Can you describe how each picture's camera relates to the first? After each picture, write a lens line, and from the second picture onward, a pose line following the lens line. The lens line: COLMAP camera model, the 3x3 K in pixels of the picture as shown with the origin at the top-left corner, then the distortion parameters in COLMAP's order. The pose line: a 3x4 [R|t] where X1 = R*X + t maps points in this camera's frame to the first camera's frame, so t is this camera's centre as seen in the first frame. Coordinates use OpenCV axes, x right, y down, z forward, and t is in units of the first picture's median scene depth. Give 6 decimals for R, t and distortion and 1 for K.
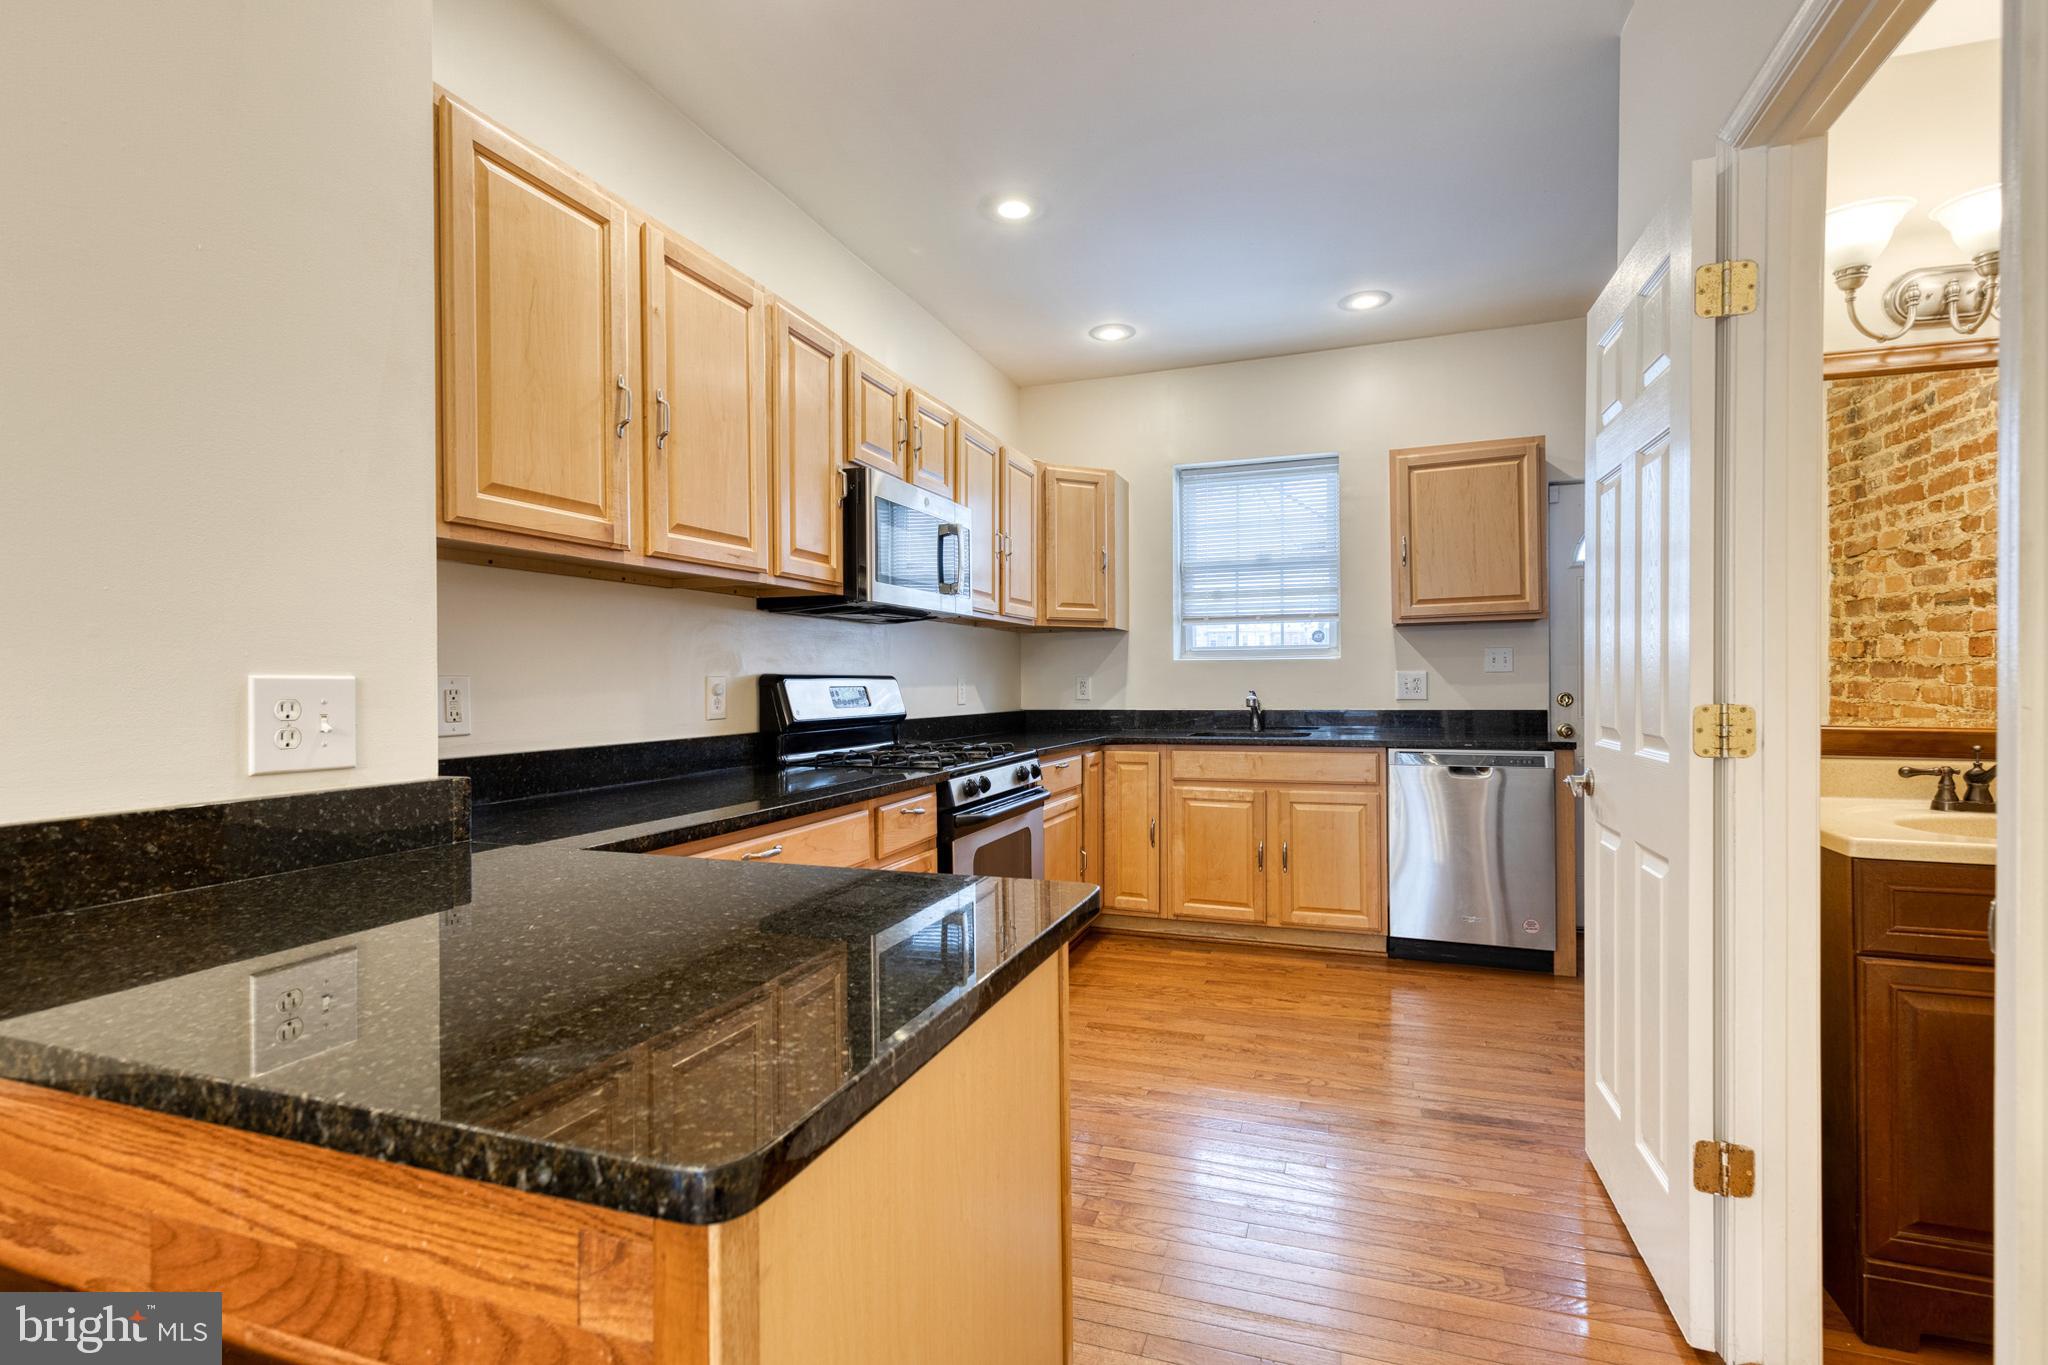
lens RADIAL K [[929.6, 0, 1028.4], [0, 929.6, 687.3], [0, 0, 1]] dist [-0.000882, -0.001309]
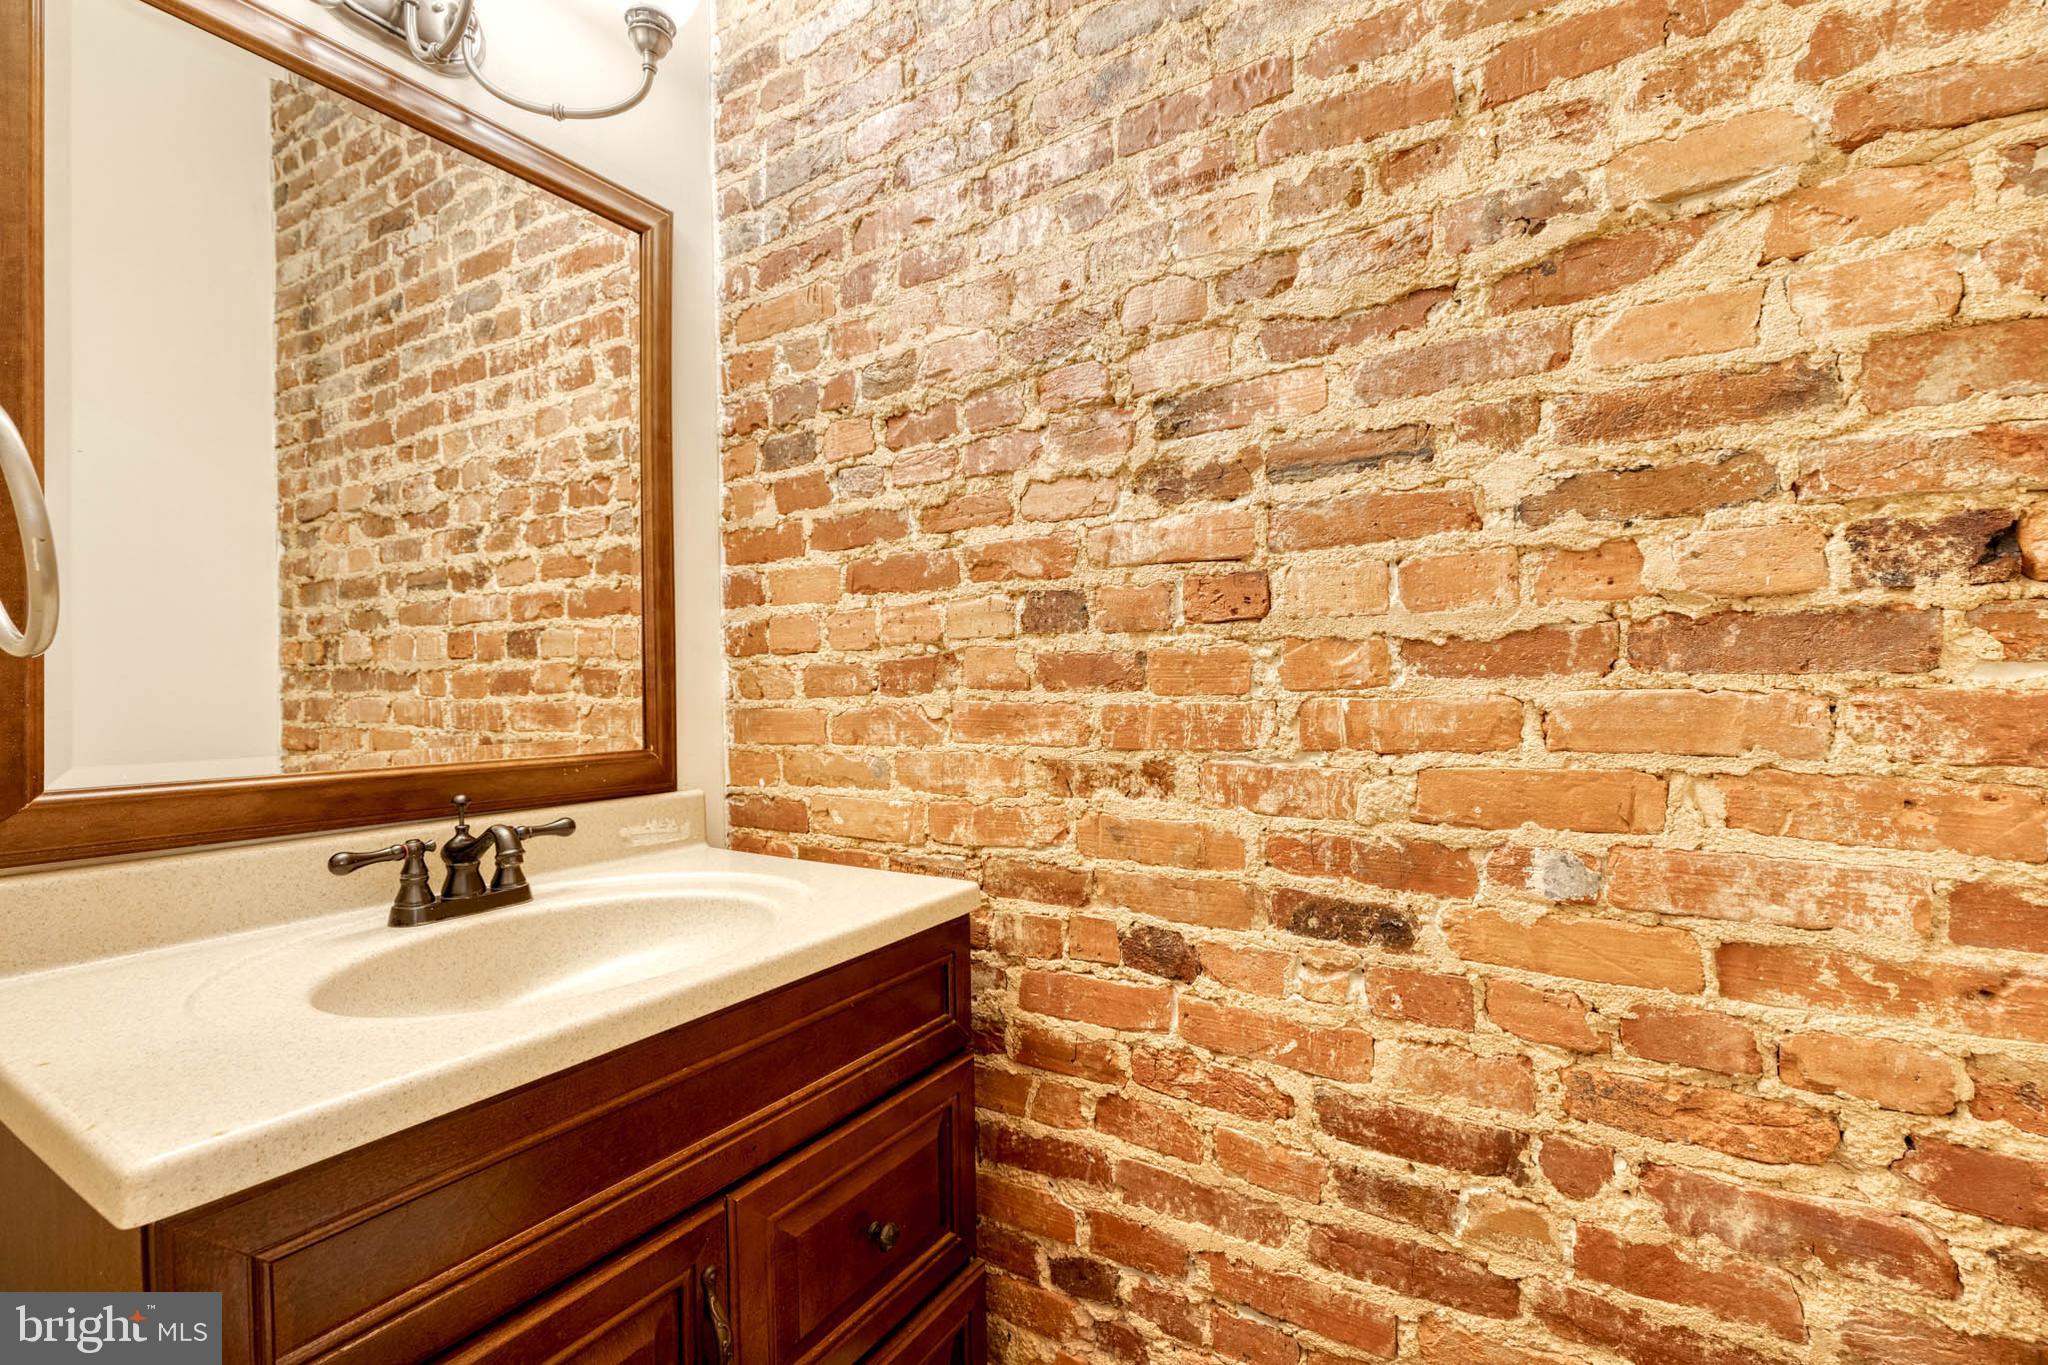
lens RADIAL K [[917.2, 0, 1024.0], [0, 917.2, 682.5], [0, 0, 1]] dist [0.001909, -0.000203]
pose [[0.217738, 0.011080, 0.975944, 0.369978], [0.027346, 0.999474, -0.017448, 0.009640], [-0.975624, 0.030487, 0.217320, 0.363553]]
